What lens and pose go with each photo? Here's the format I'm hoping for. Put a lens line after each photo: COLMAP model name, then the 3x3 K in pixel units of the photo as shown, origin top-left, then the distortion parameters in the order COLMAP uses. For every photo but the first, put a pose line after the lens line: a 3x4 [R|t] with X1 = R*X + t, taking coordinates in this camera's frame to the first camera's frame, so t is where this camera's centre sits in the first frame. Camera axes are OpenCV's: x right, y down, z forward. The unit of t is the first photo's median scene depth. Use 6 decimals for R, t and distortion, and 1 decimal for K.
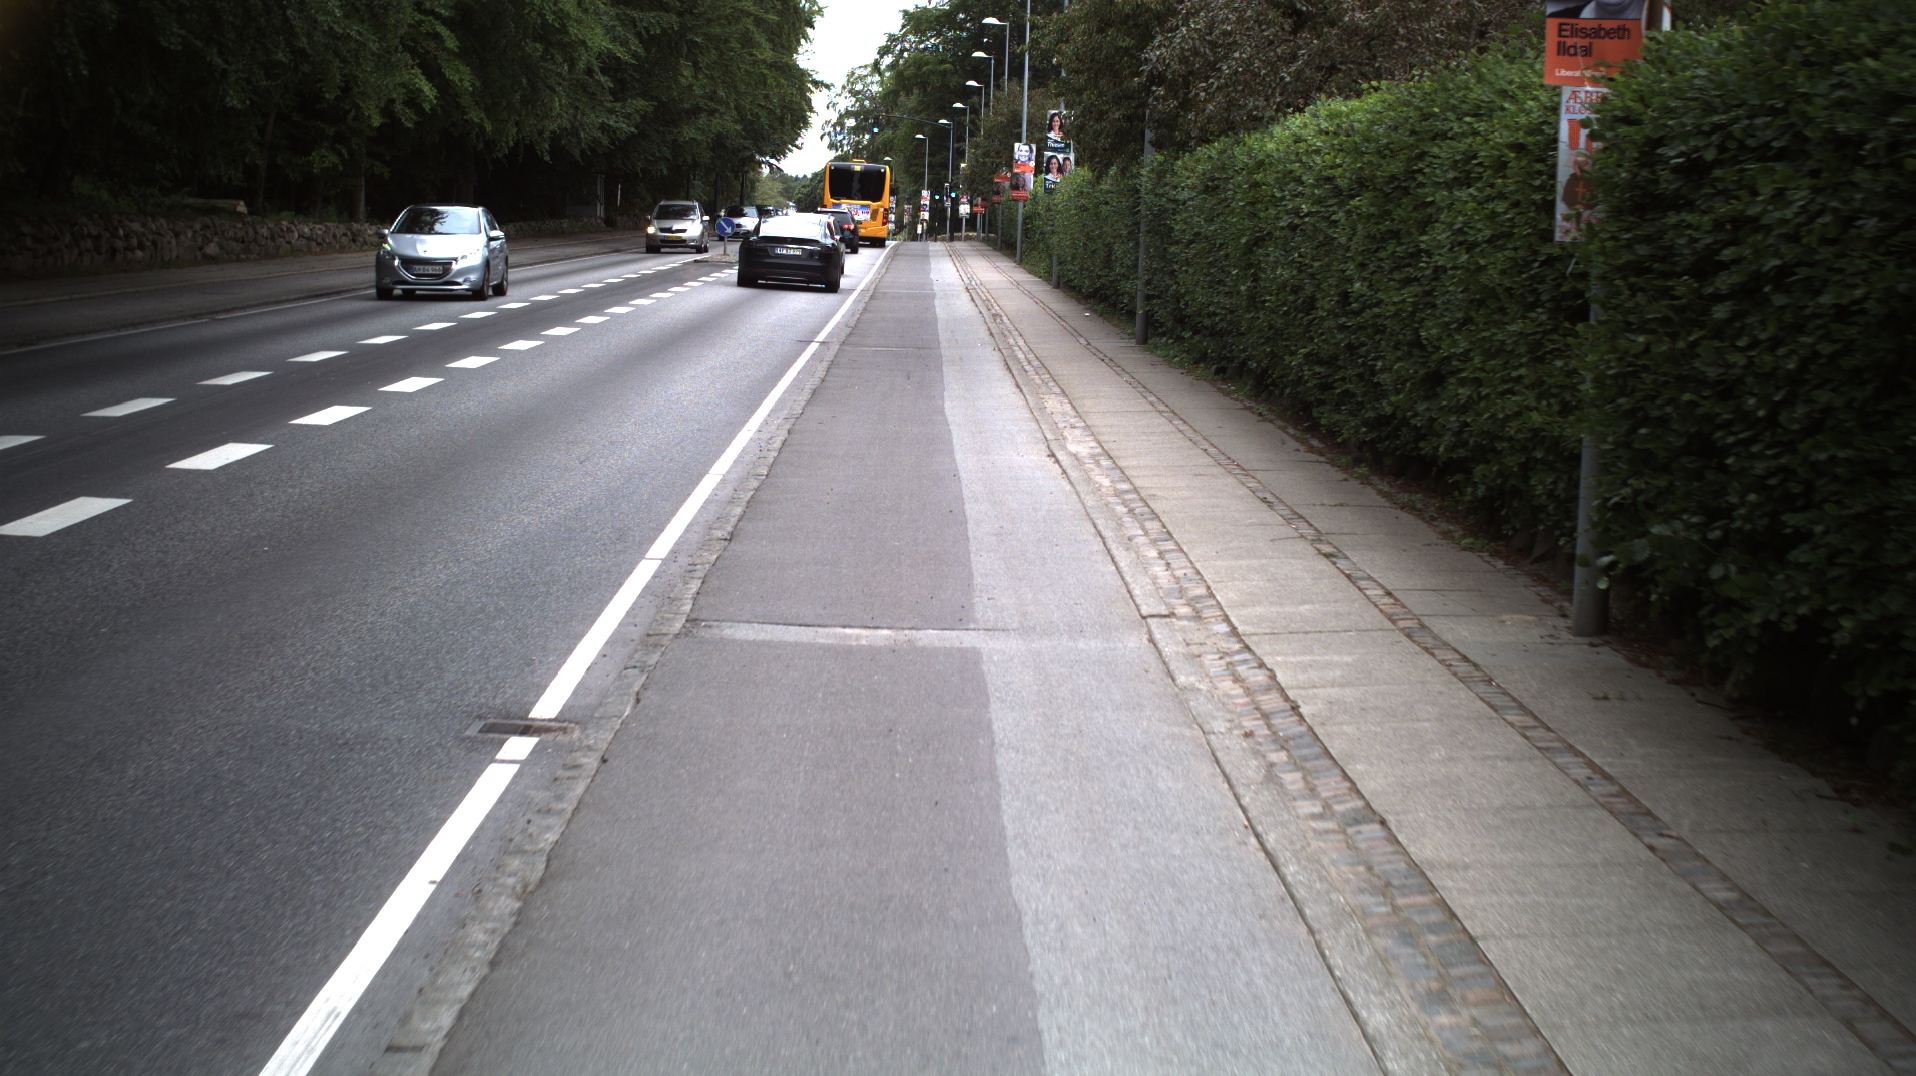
lens RADIAL K [[3214.6, 0, 962.8], [0, 3214.6, 538.1], [0, 0, 1]] dist [-0.250013, 0.211505]
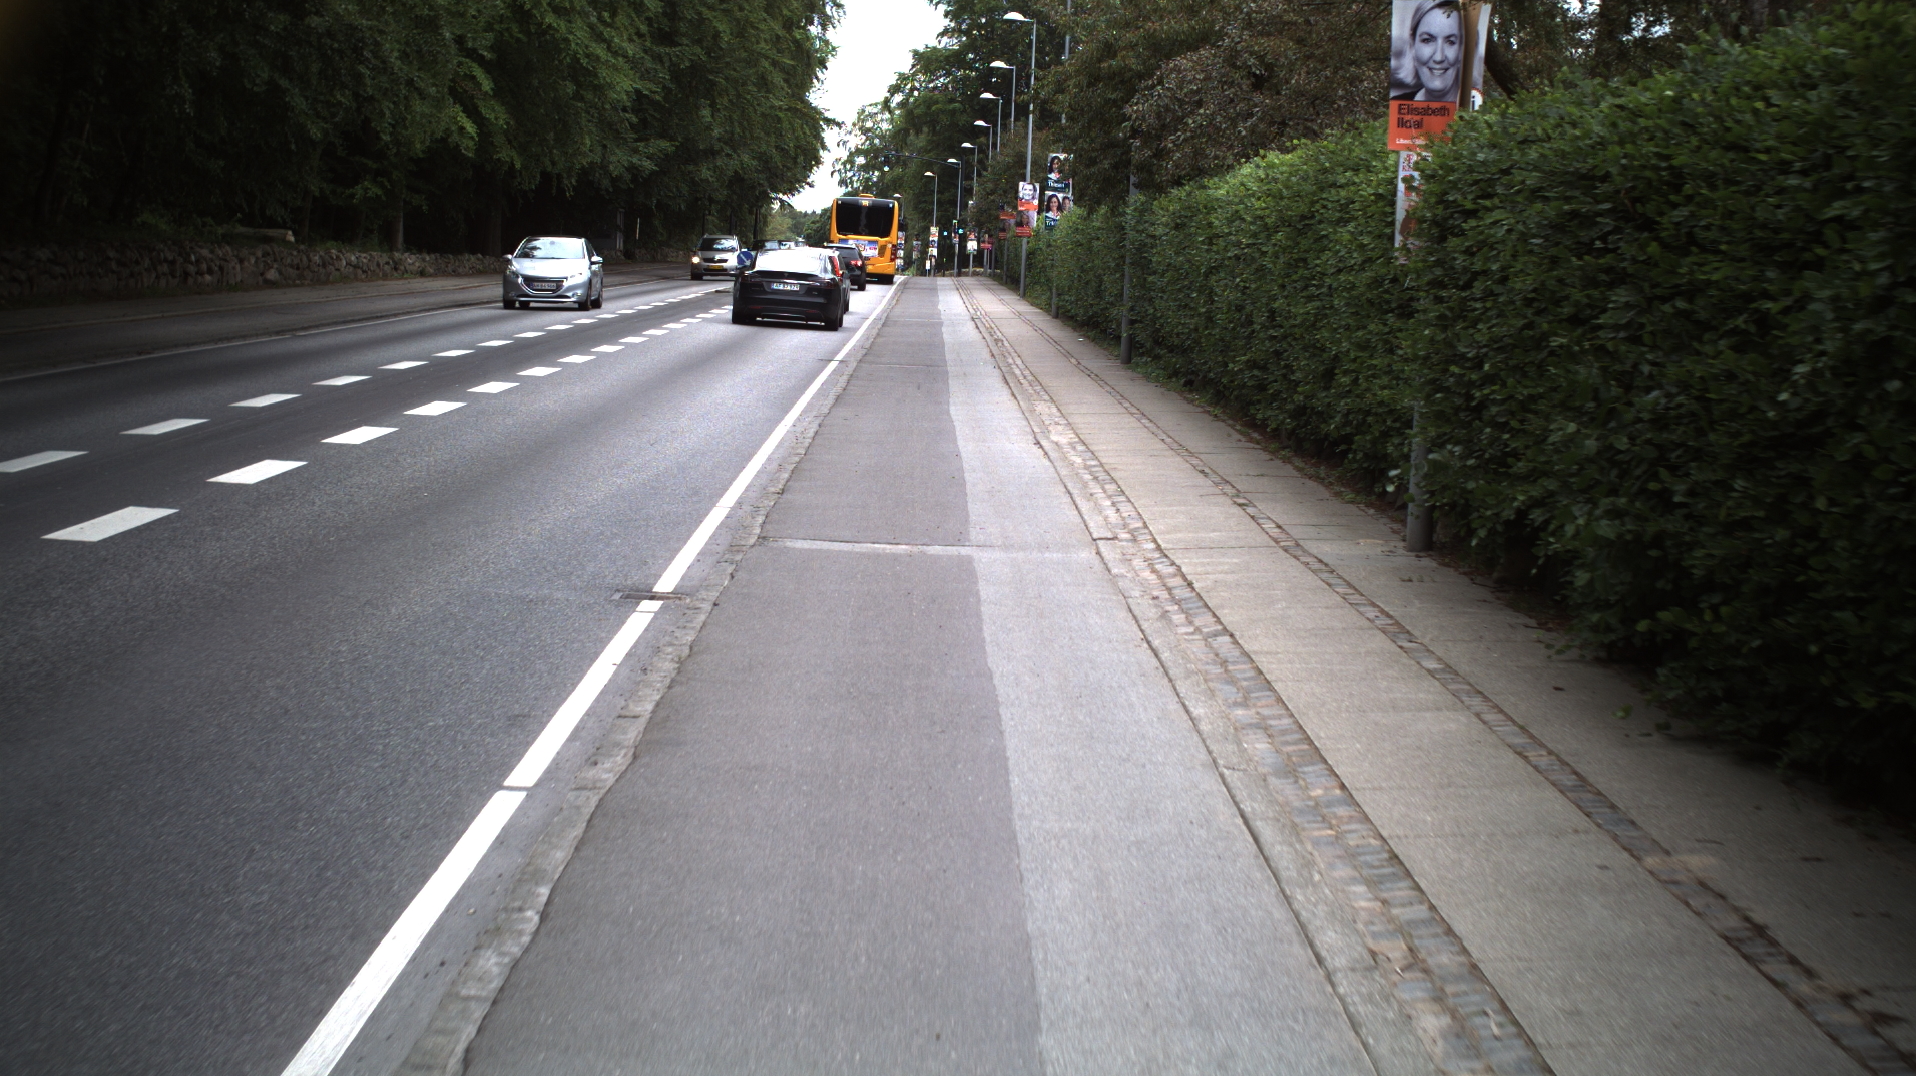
lens RADIAL K [[3537.2, 0, 958.0], [0, 3537.2, 538.0], [0, 0, 1]] dist [-0.275205, 0.156544]
pose [[0.999960, 0.007988, -0.003905, 0.001740], [-0.008067, 0.999754, -0.020649, 0.020458], [0.003739, 0.020679, 0.999779, -0.181700]]
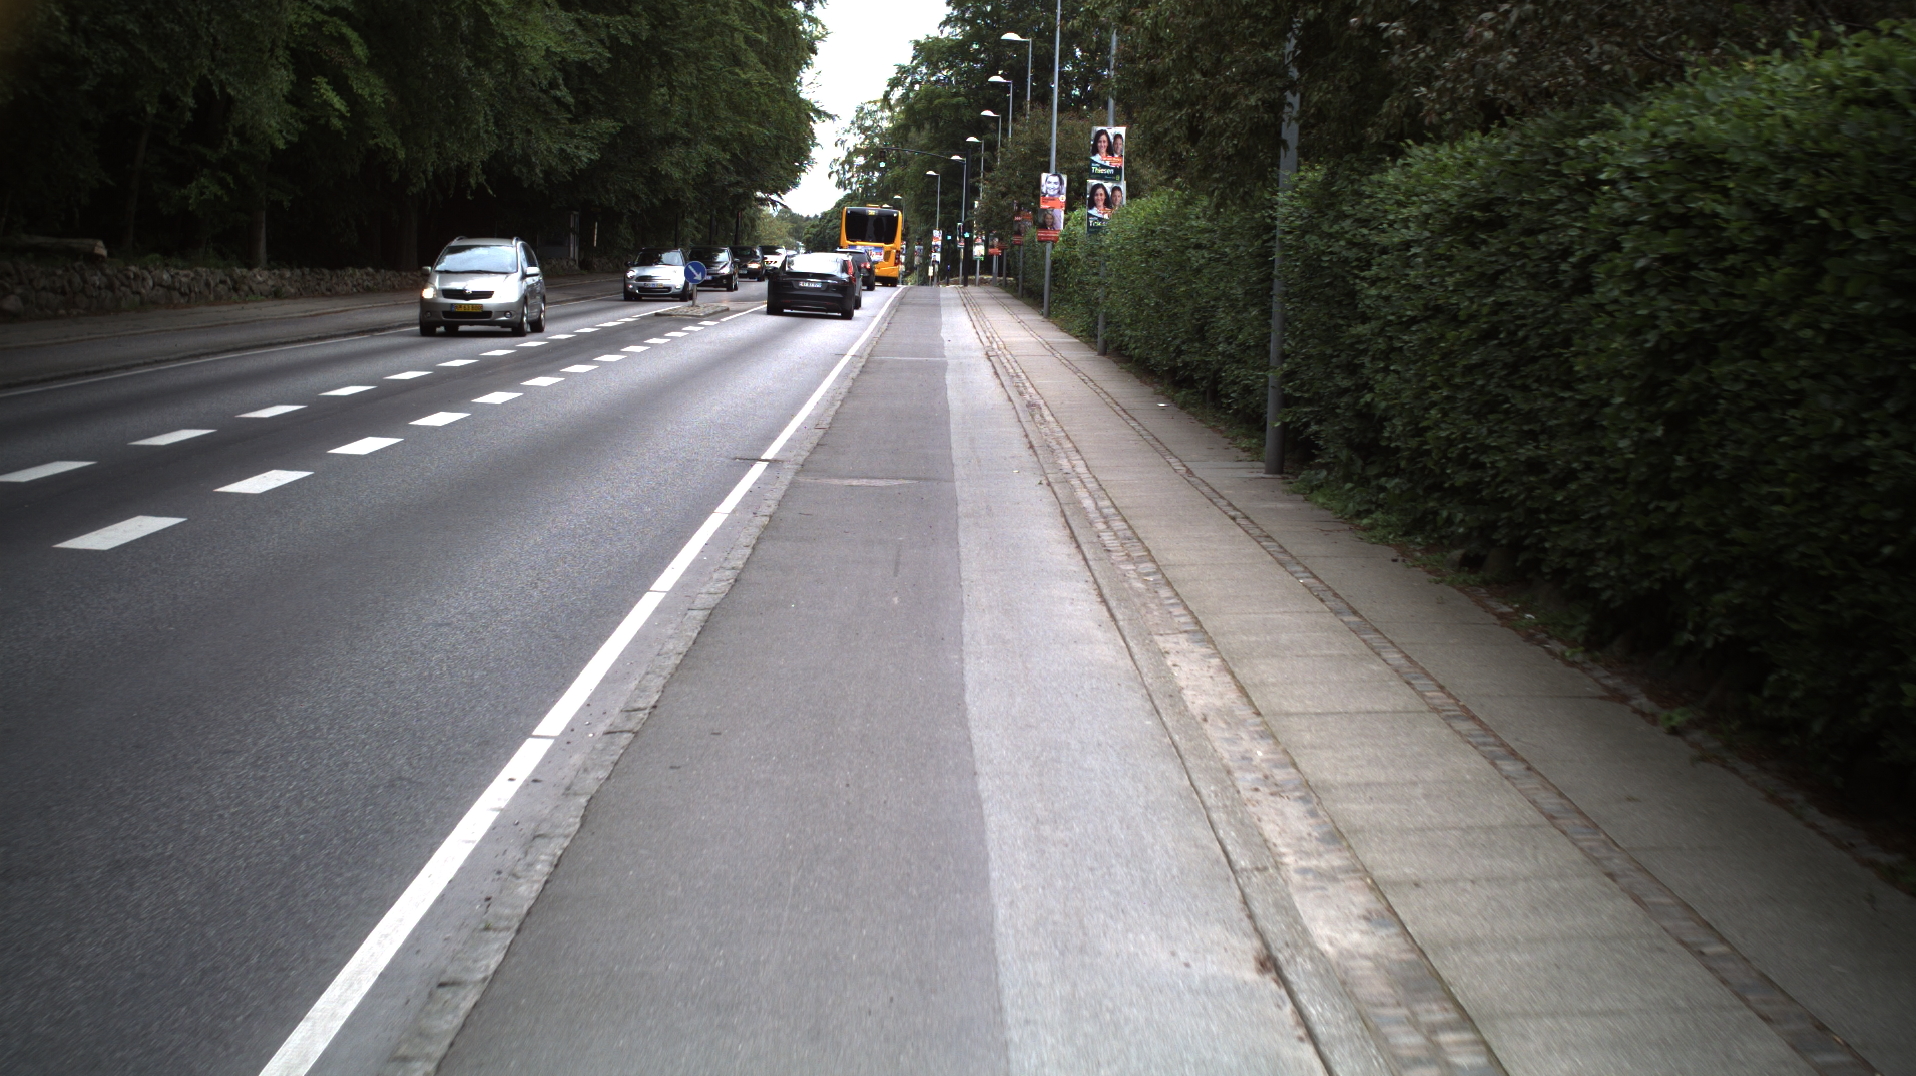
lens RADIAL K [[2519.3, 0, 958.0], [0, 2519.3, 538.0], [0, 0, 1]] dist [-0.144666, 0.018671]
pose [[0.999988, 0.002576, -0.004219, -0.003200], [-0.002522, 0.999914, 0.012871, -0.041369], [0.004252, -0.012860, 0.999908, 0.389981]]
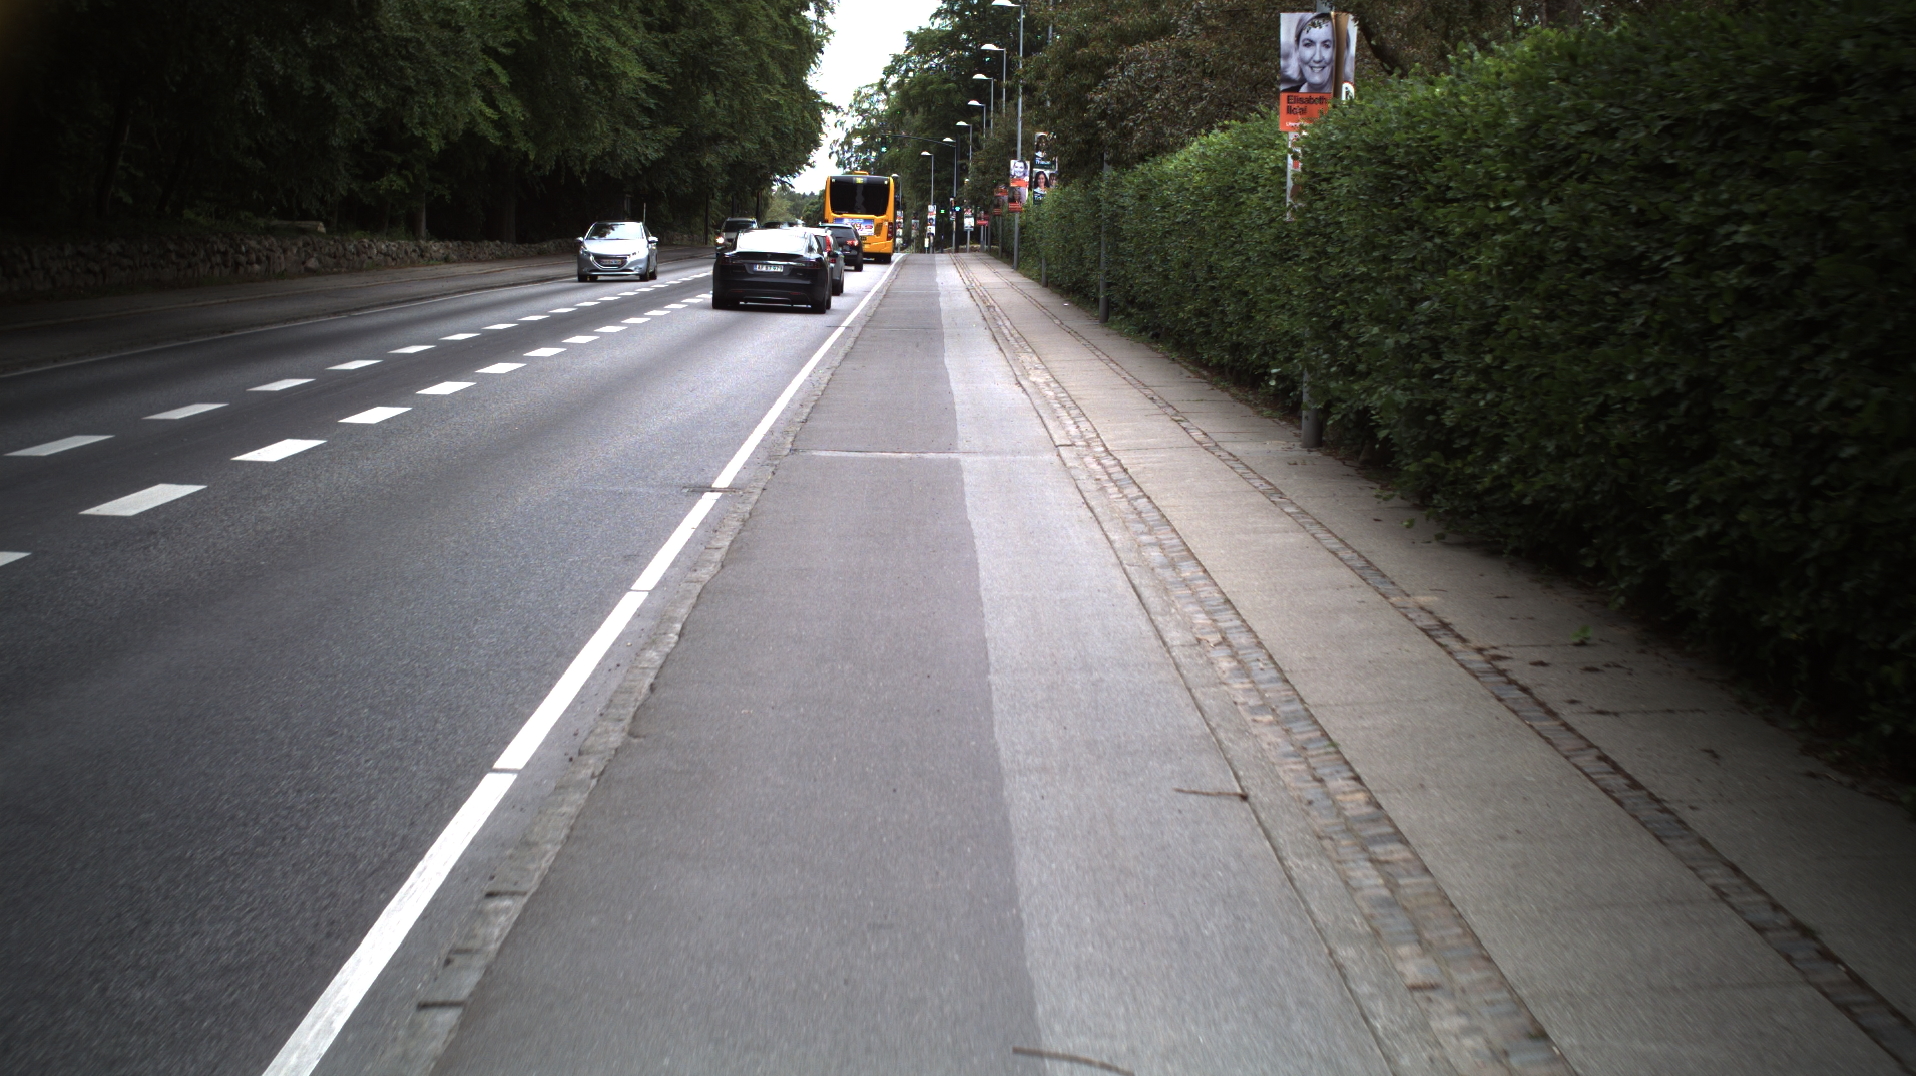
lens RADIAL K [[3923.3, 0, 958.0], [0, 3923.3, 538.0], [0, 0, 1]] dist [-0.303073, -0.076942]
pose [[0.999853, -0.015472, -0.007359, 0.006879], [0.015289, 0.999588, -0.024294, 0.045653], [0.007732, 0.024178, 0.999678, -0.400671]]
